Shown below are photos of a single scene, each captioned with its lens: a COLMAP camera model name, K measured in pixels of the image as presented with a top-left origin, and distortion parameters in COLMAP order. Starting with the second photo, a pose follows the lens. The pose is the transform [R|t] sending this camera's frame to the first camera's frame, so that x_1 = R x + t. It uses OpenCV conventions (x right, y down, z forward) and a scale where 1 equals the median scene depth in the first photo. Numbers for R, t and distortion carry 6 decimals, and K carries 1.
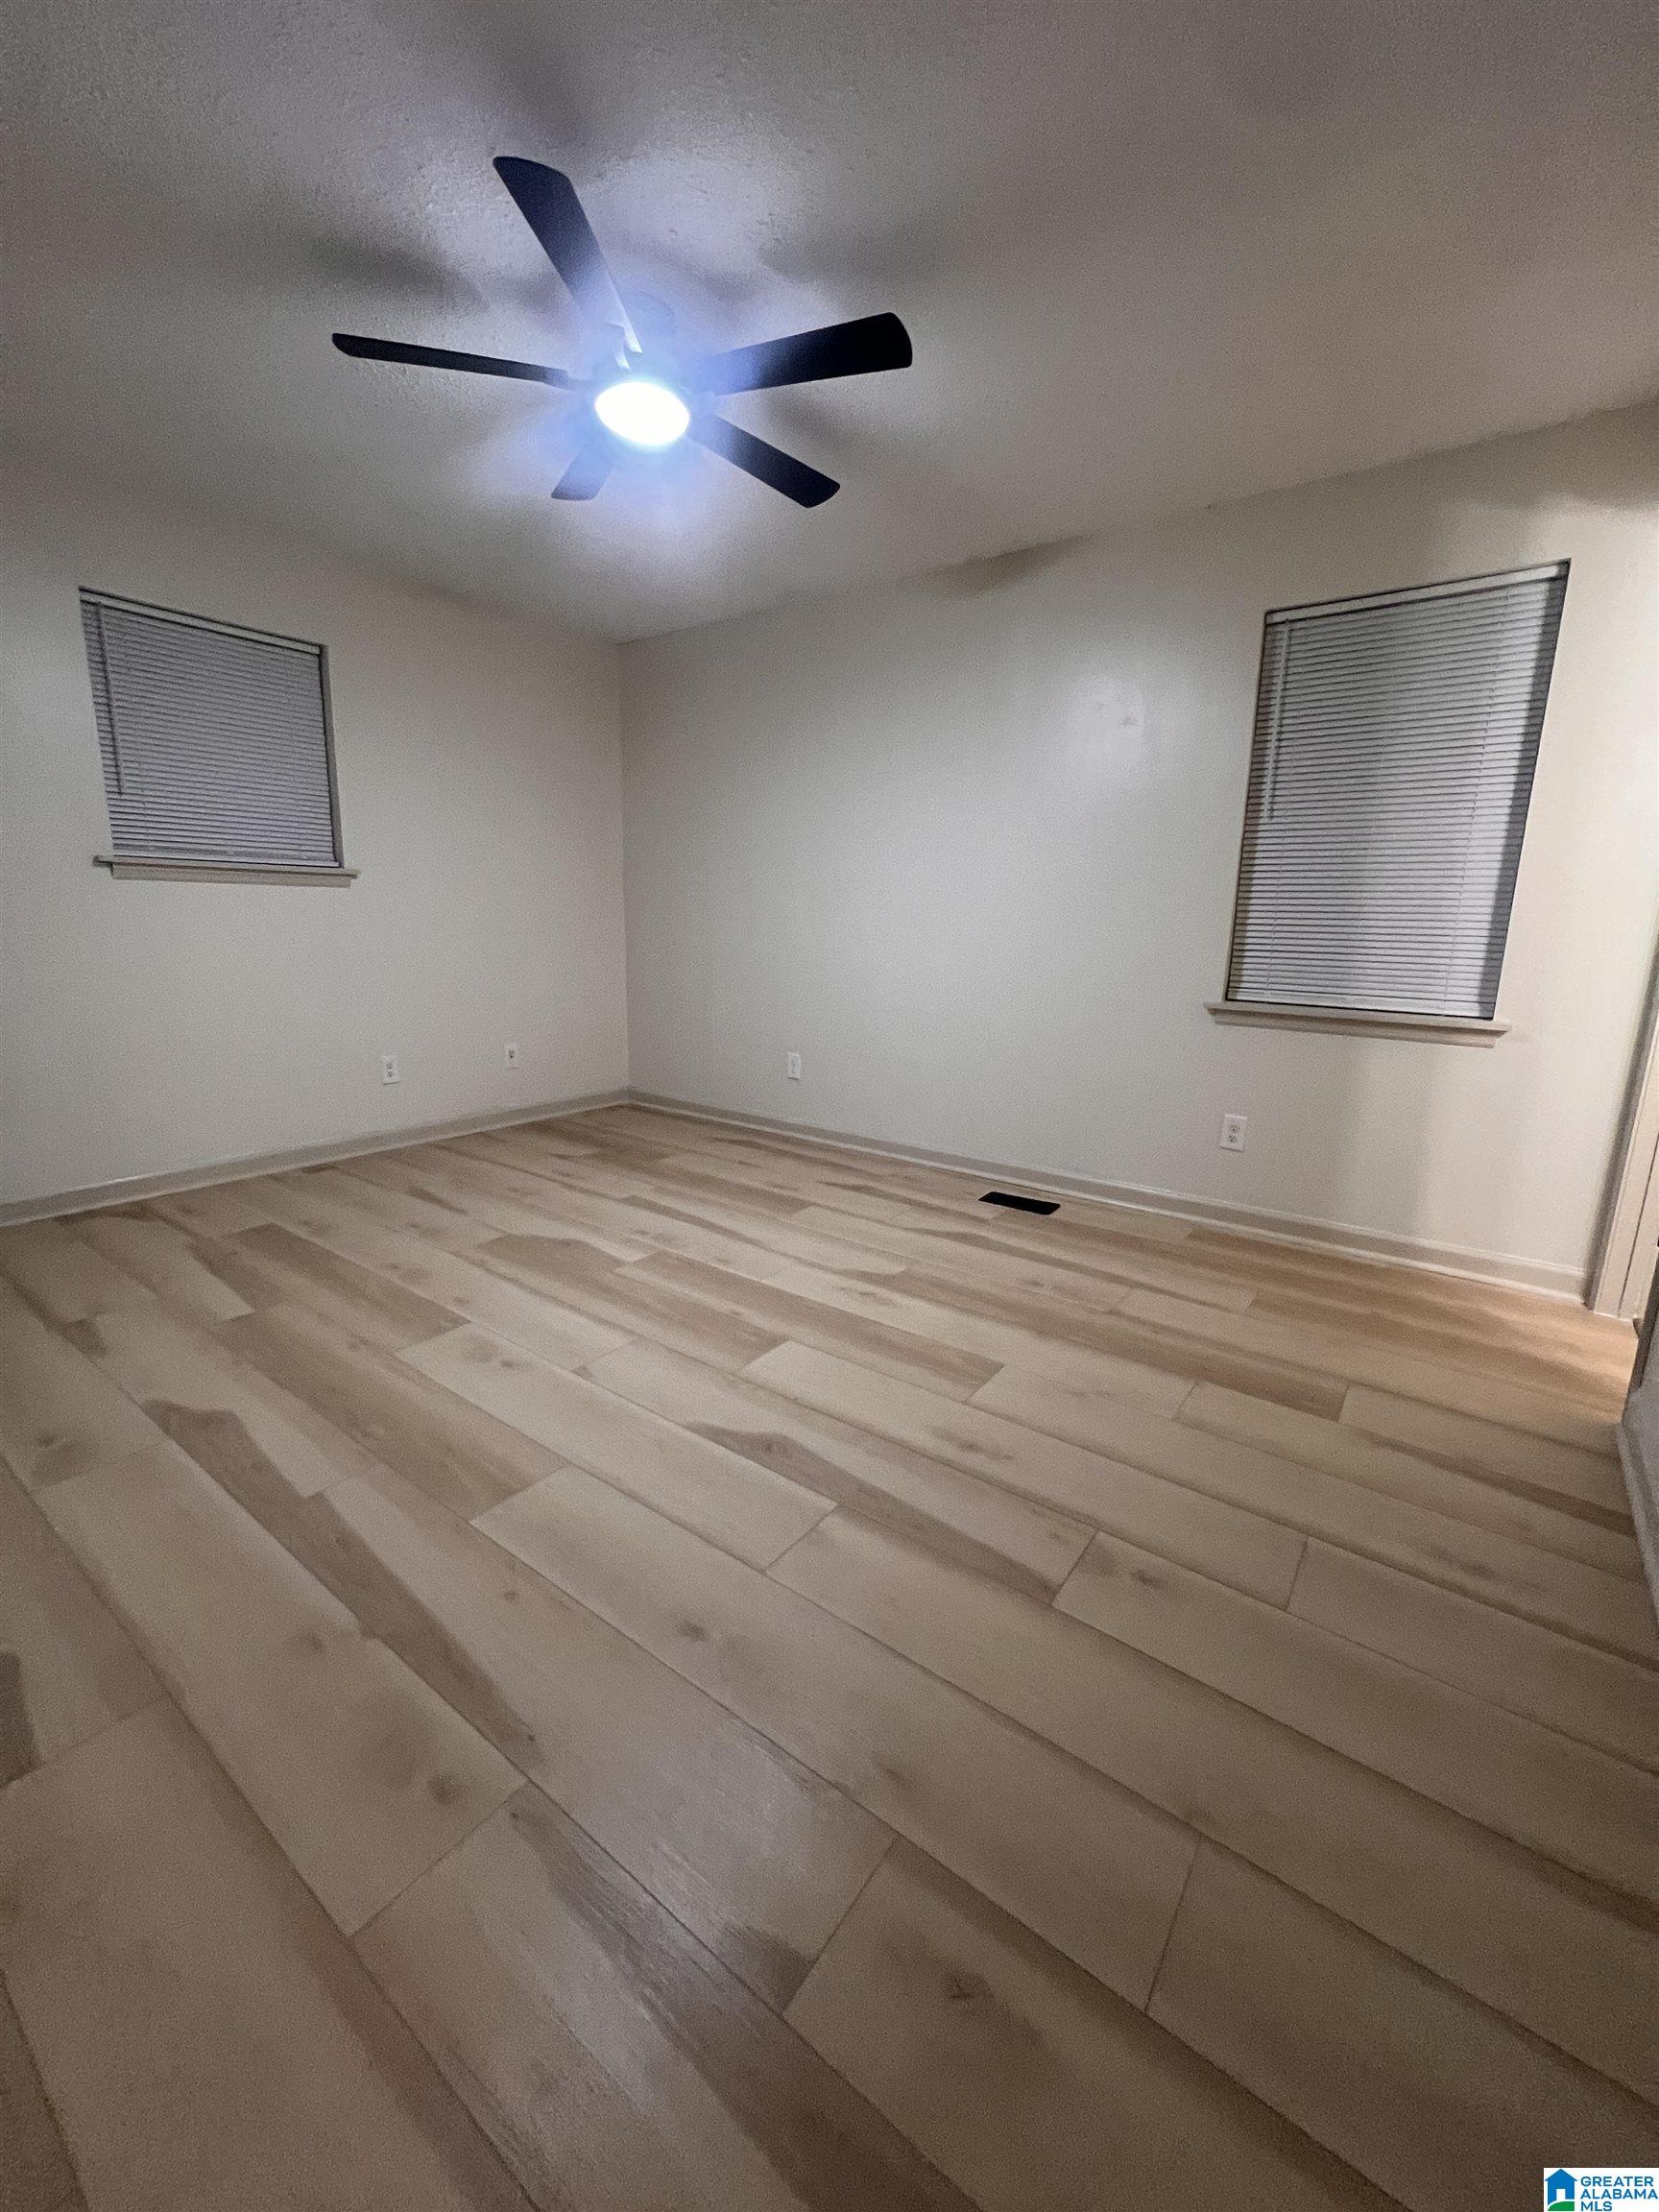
lens RADIAL K [[887.1, 0, 837.8], [0, 887.1, 1109.1], [0, 0, 1]] dist [0.000737, -0.000434]
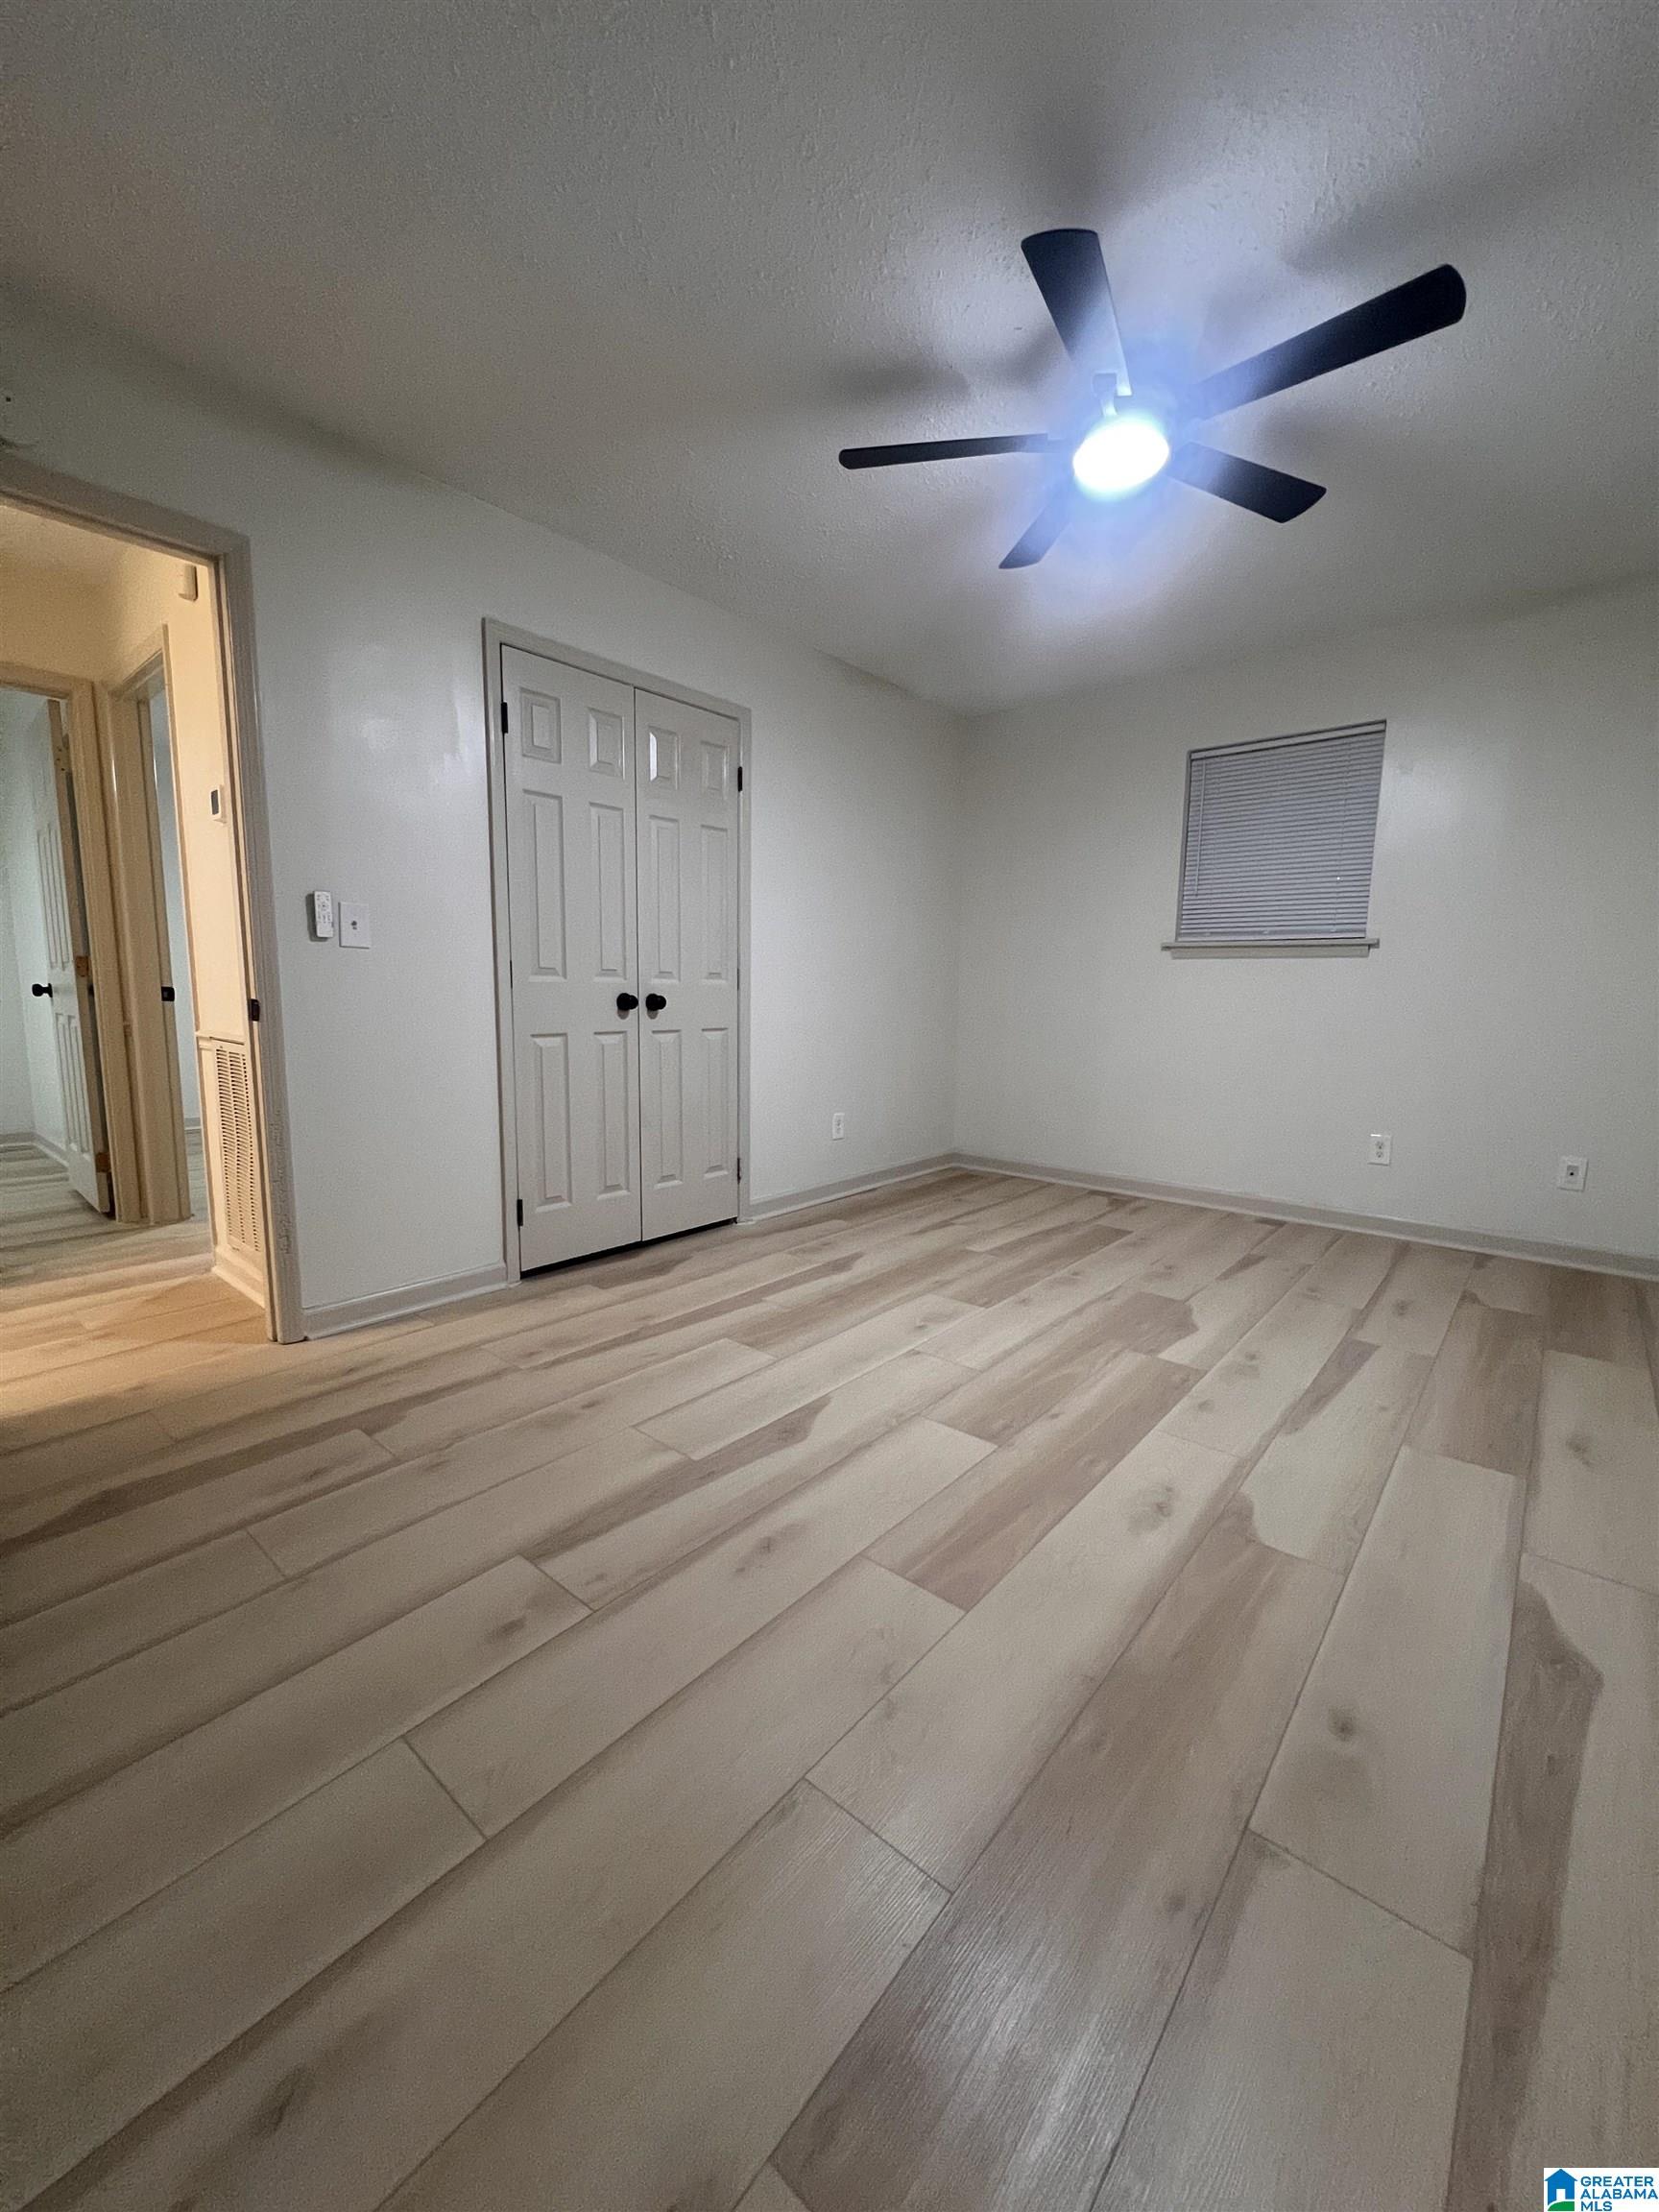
lens RADIAL K [[887.1, 0, 832.1], [0, 887.1, 1113.5], [0, 0, 1]] dist [0.000737, -0.000434]
pose [[-0.071804, 0.123409, -0.989755, 0.625568], [-0.226880, 0.964282, 0.136693, -0.107127], [0.971272, 0.234371, -0.041241, 0.652900]]
